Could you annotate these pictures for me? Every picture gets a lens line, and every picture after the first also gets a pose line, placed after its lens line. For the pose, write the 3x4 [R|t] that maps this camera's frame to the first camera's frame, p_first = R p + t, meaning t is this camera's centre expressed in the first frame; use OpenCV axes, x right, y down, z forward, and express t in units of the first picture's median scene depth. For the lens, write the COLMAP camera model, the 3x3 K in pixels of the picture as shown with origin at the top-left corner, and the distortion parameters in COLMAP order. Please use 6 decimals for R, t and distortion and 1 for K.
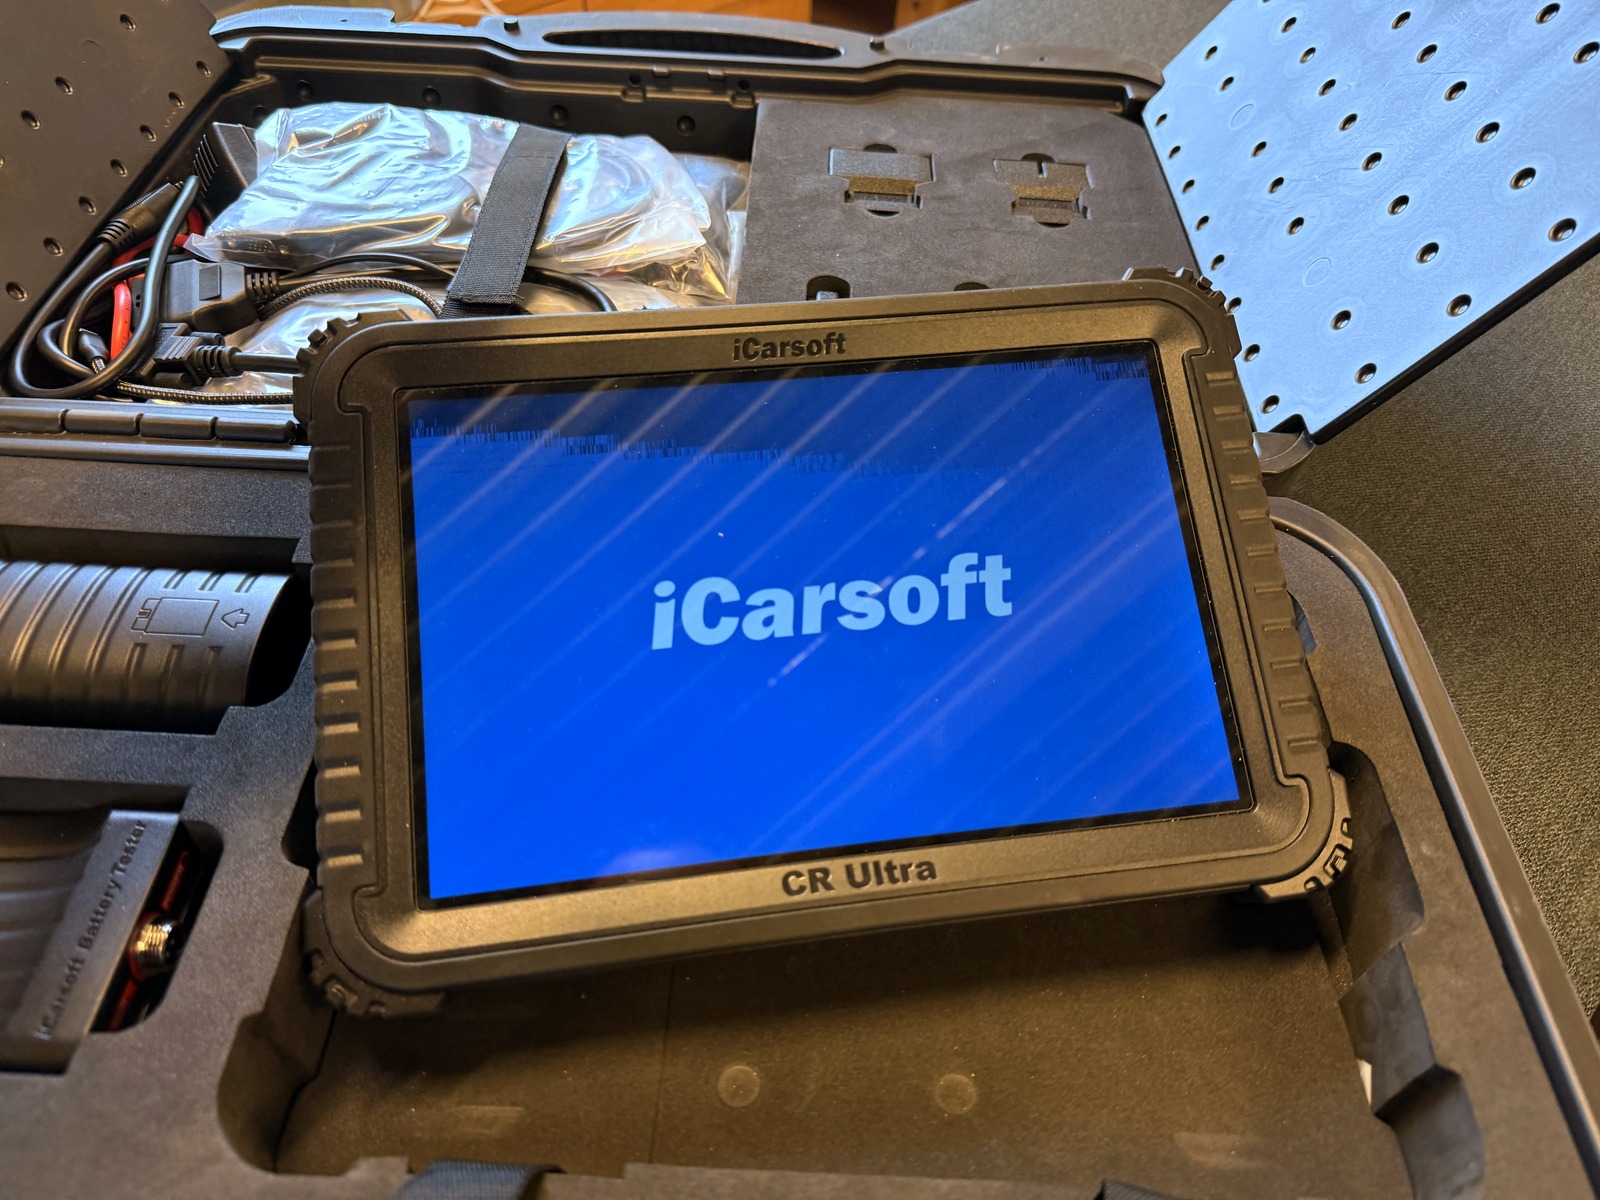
lens RADIAL K [[1138.9, 0, 800.0], [0, 1138.9, 600.0], [0, 0, 1]] dist [0.026940, -0.054793]
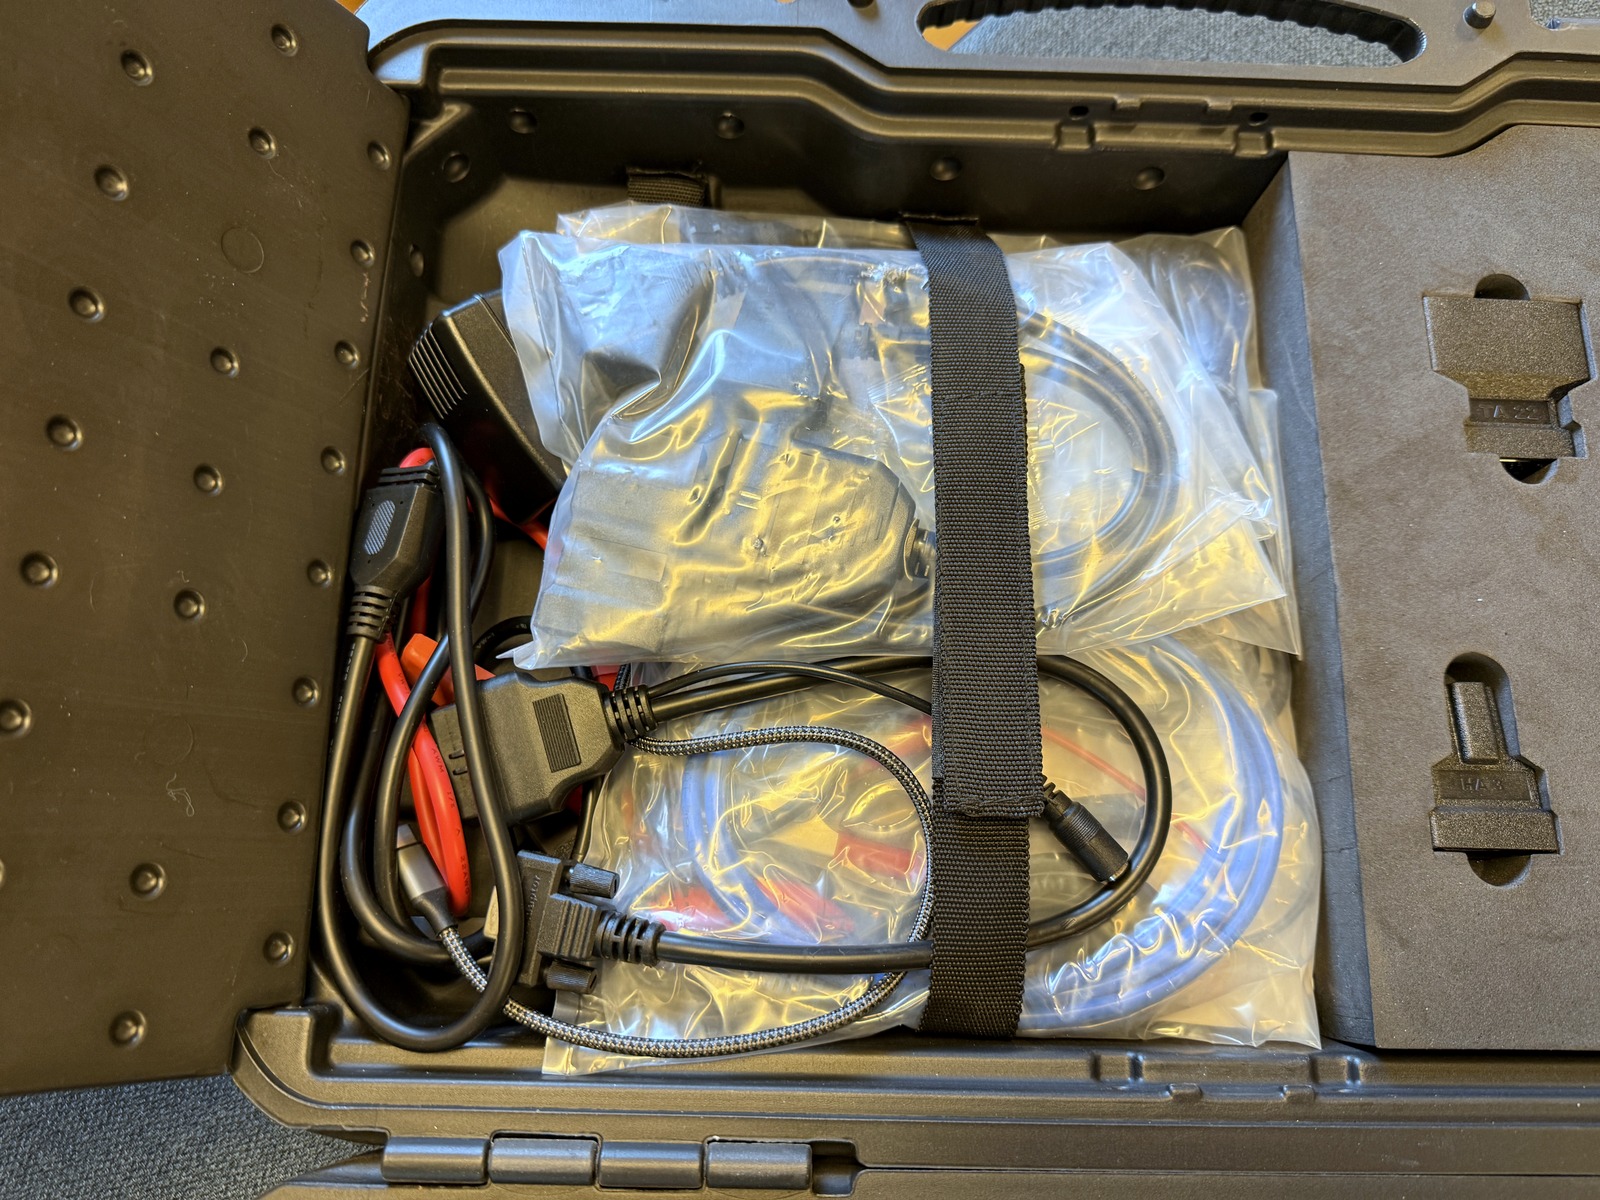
lens RADIAL K [[1138.9, 0, 800.0], [0, 1138.9, 600.0], [0, 0, 1]] dist [0.026940, -0.054793]
pose [[0.999623, -0.017234, -0.021354, -0.355370], [0.025170, 0.885843, 0.463302, -0.643341], [0.010932, -0.463665, 0.885943, 0.441547]]
